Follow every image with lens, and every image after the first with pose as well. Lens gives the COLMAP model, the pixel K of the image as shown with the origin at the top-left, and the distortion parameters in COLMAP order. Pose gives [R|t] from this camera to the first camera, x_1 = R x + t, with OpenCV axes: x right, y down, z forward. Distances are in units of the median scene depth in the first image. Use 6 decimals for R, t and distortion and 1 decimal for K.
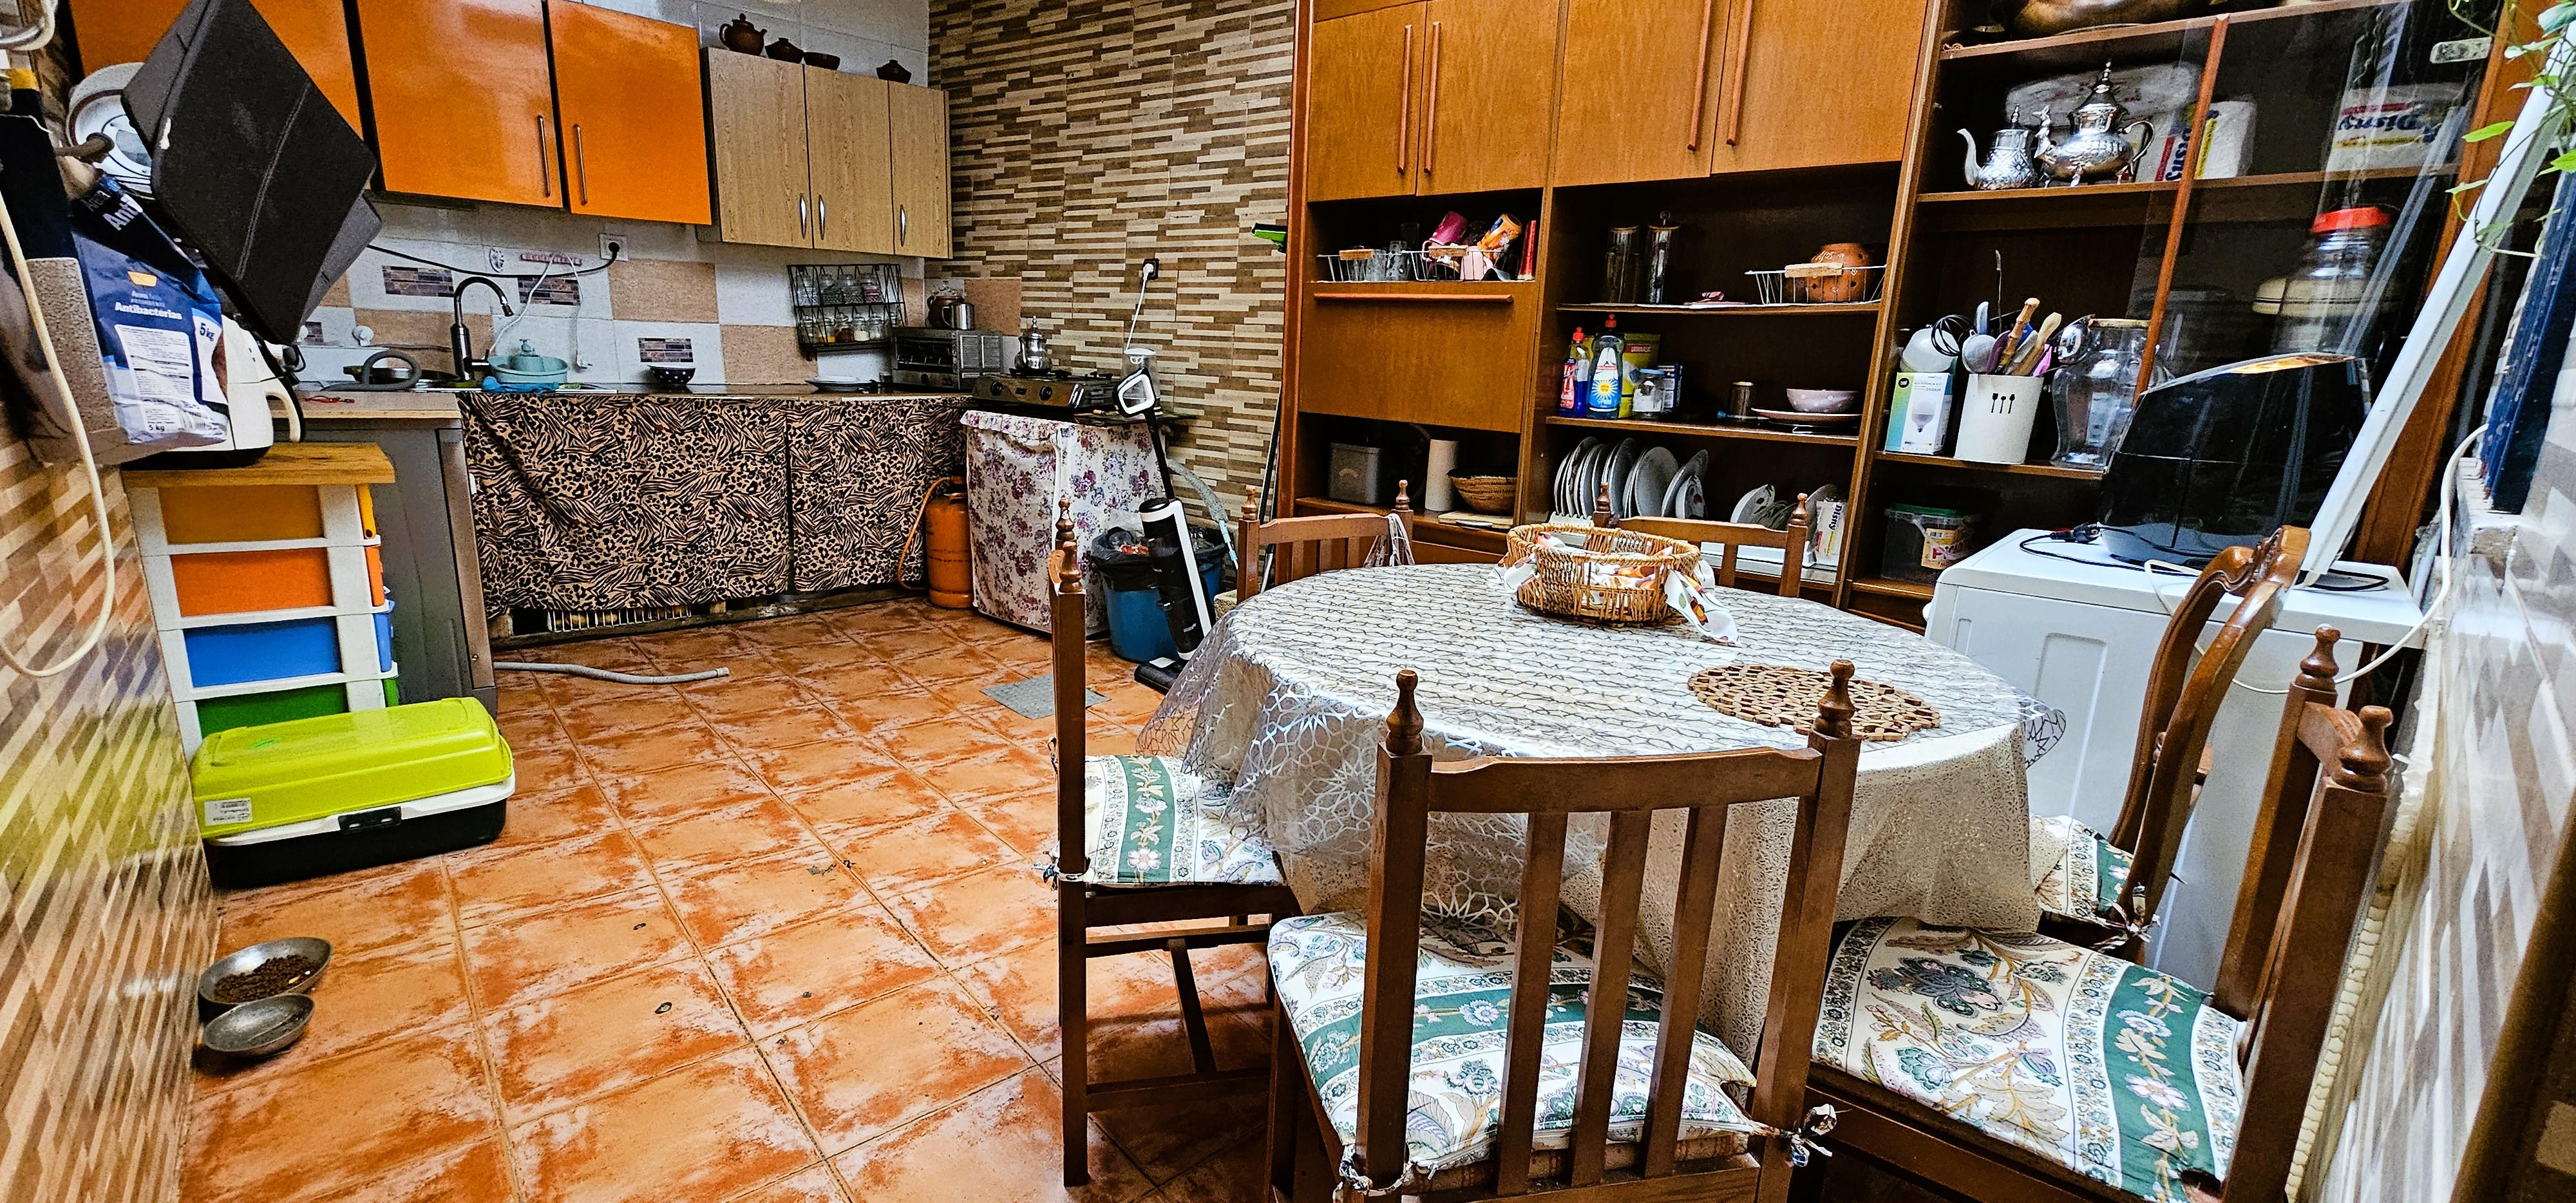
lens RADIAL K [[1060.9, 0, 1284.8], [0, 1060.9, 609.2], [0, 0, 1]] dist [-0.001440, -0.000200]
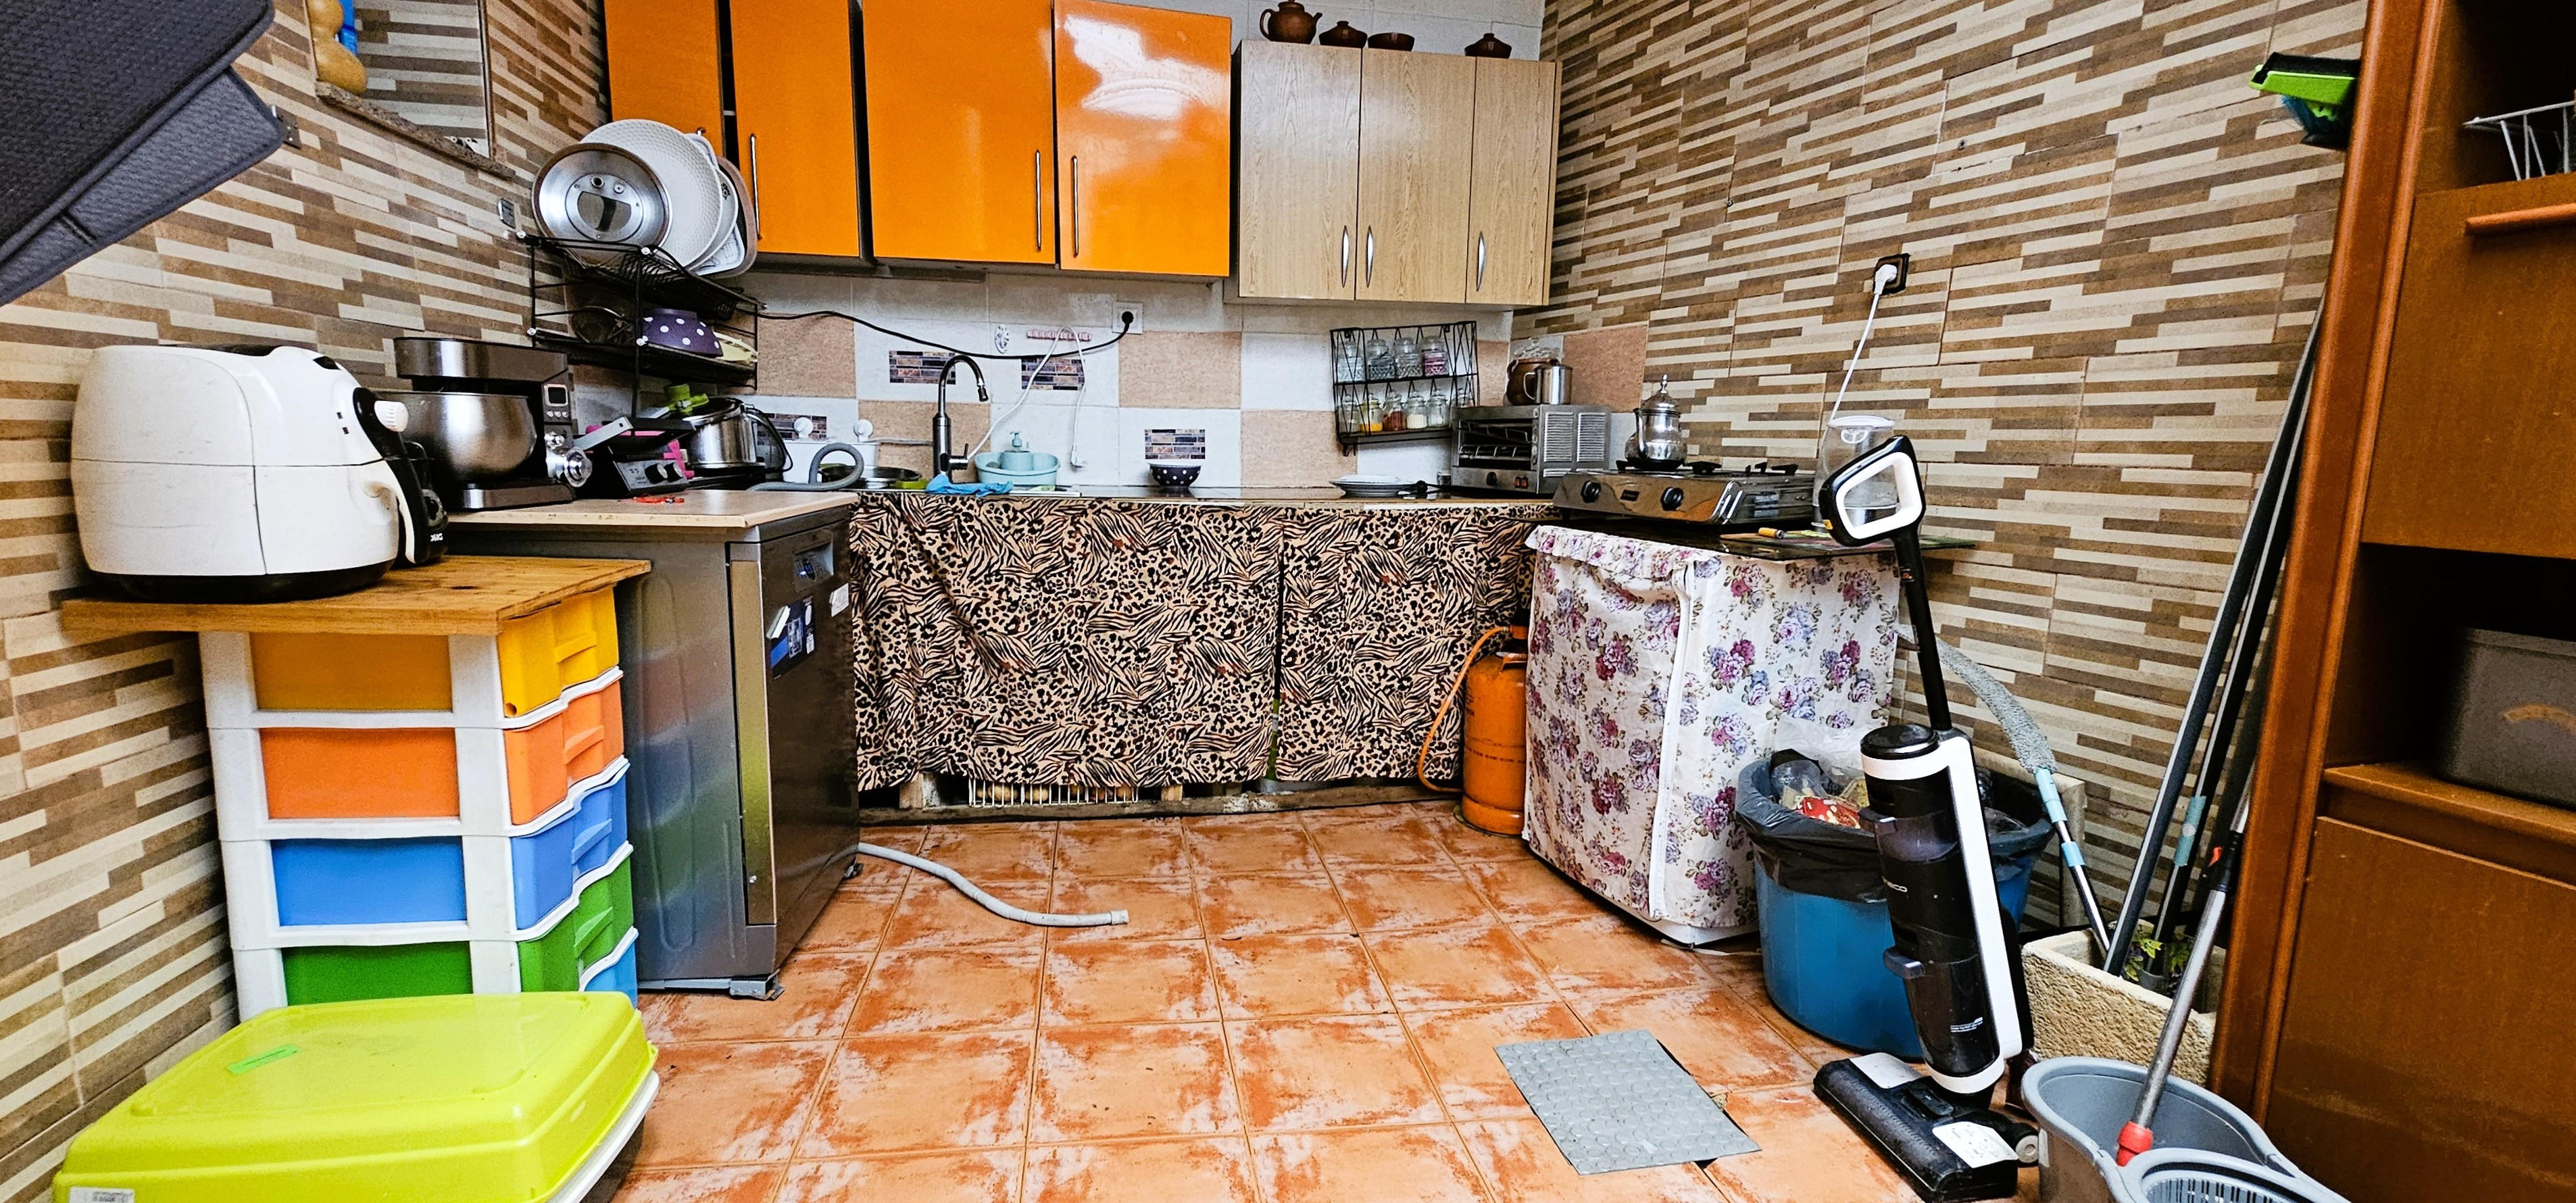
lens RADIAL K [[1108.5, 0, 1283.8], [0, 1108.5, 609.3], [0, 0, 1]] dist [-0.001311, 0.000043]
pose [[0.847595, 0.053953, -0.527894, -0.082568], [-0.111073, 0.990819, -0.077075, -0.073535], [0.518889, 0.123963, 0.845806, 0.386491]]
